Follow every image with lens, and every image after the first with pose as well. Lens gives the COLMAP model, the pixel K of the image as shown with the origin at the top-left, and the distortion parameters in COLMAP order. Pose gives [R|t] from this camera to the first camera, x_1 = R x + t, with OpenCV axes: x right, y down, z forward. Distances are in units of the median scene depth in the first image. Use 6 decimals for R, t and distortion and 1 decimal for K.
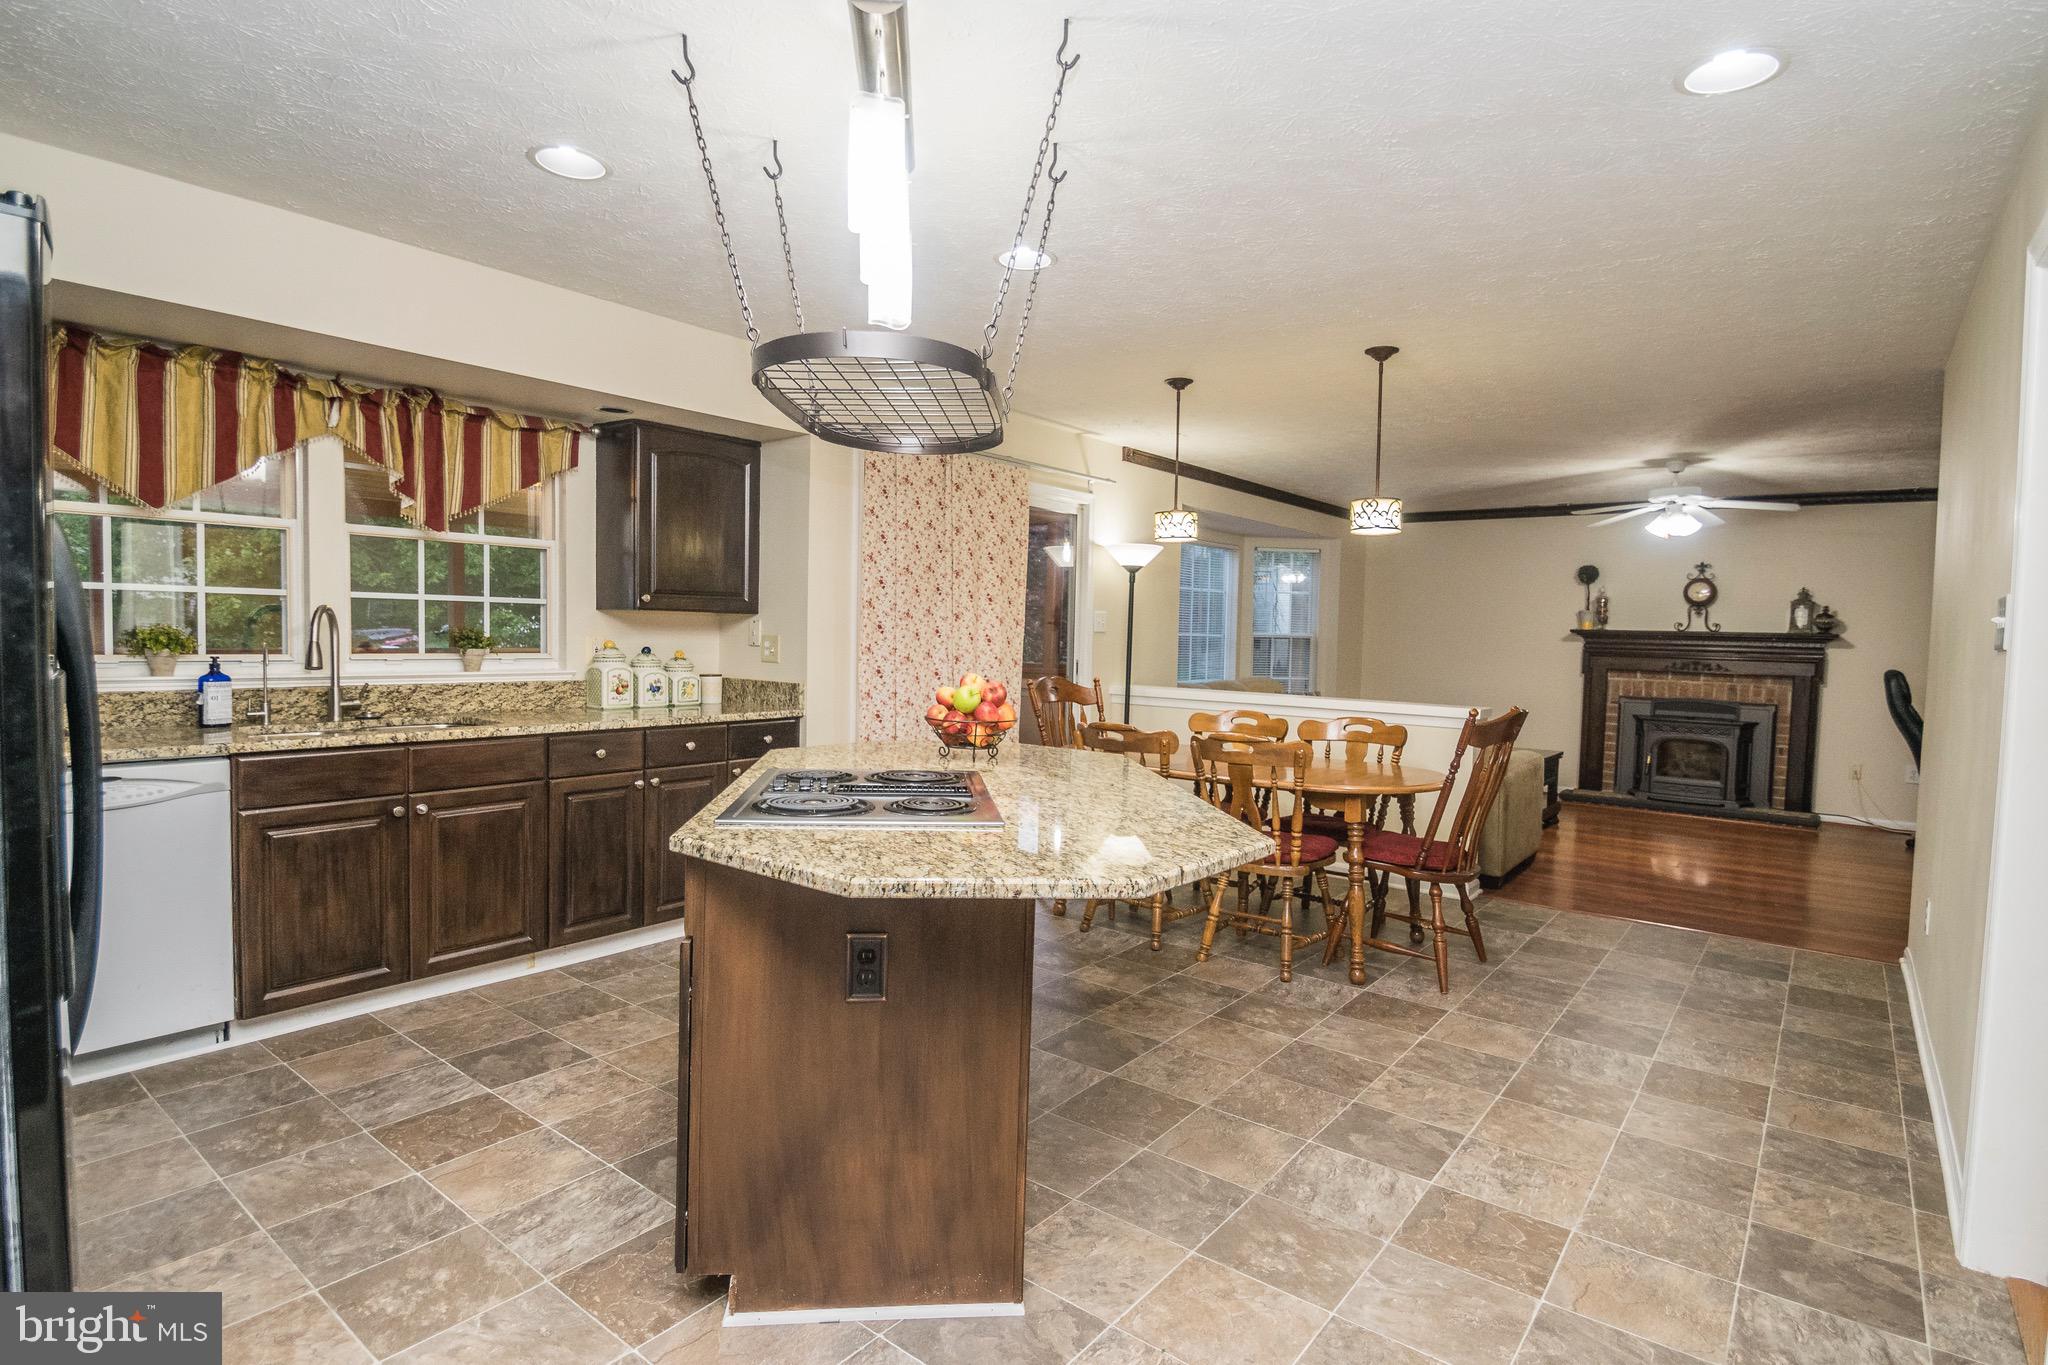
lens RADIAL K [[1064.5, 0, 1015.7], [0, 1064.5, 687.8], [0, 0, 1]] dist [0.006000, -0.006358]
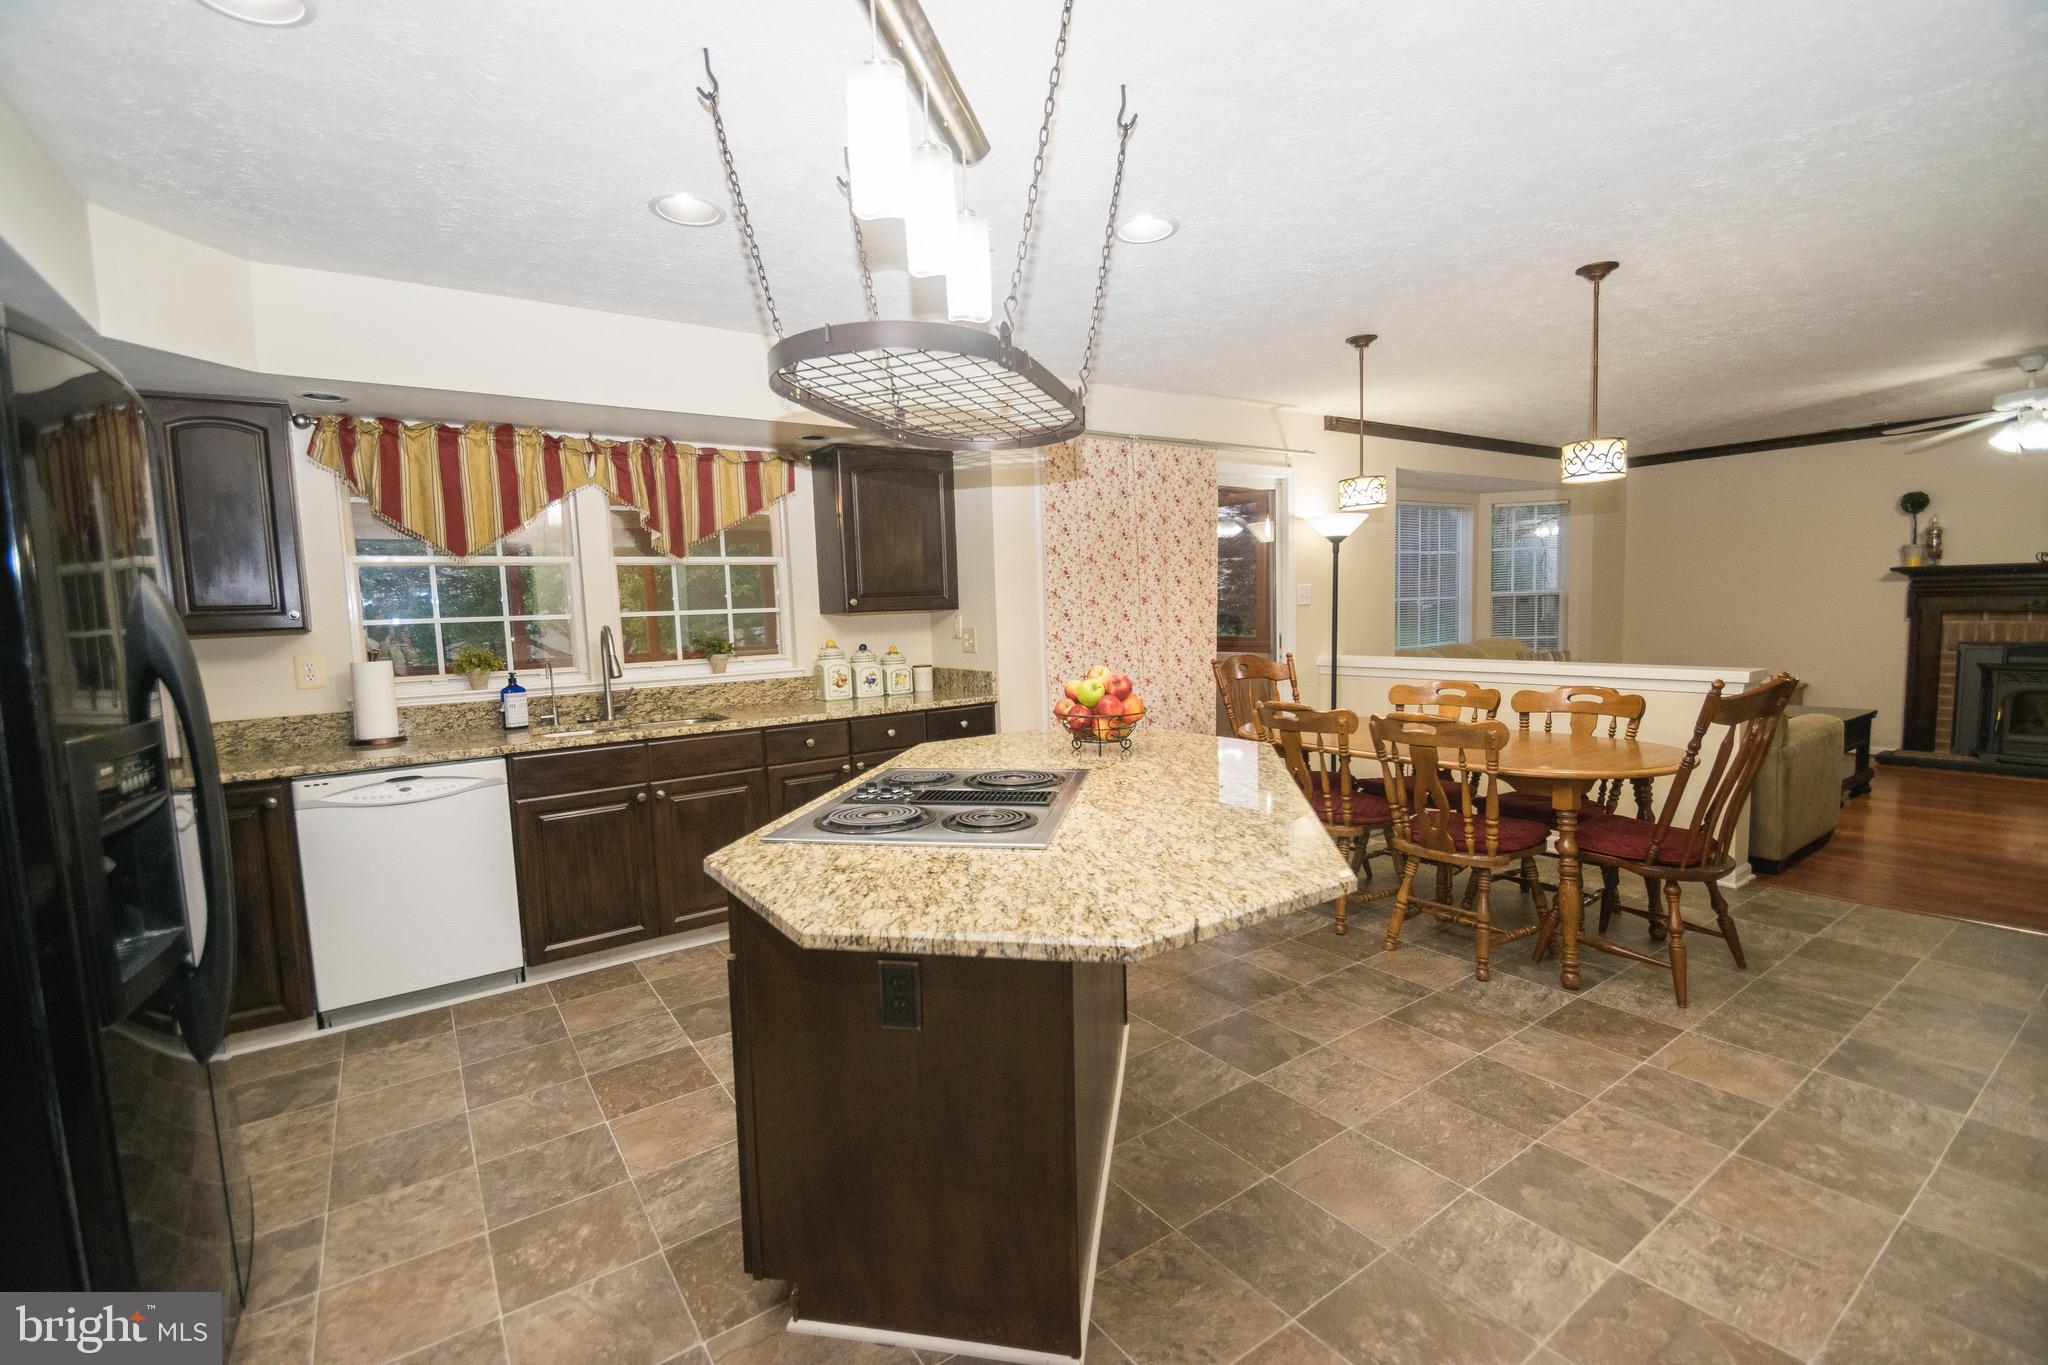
lens RADIAL K [[928.4, 0, 988.1], [0, 928.4, 698.9], [0, 0, 1]] dist [0.011590, -0.014005]
pose [[0.953167, -0.027341, -0.301205, 0.090496], [0.040923, 0.998406, 0.038872, -0.015475], [0.299662, -0.049378, 0.952767, 0.110206]]
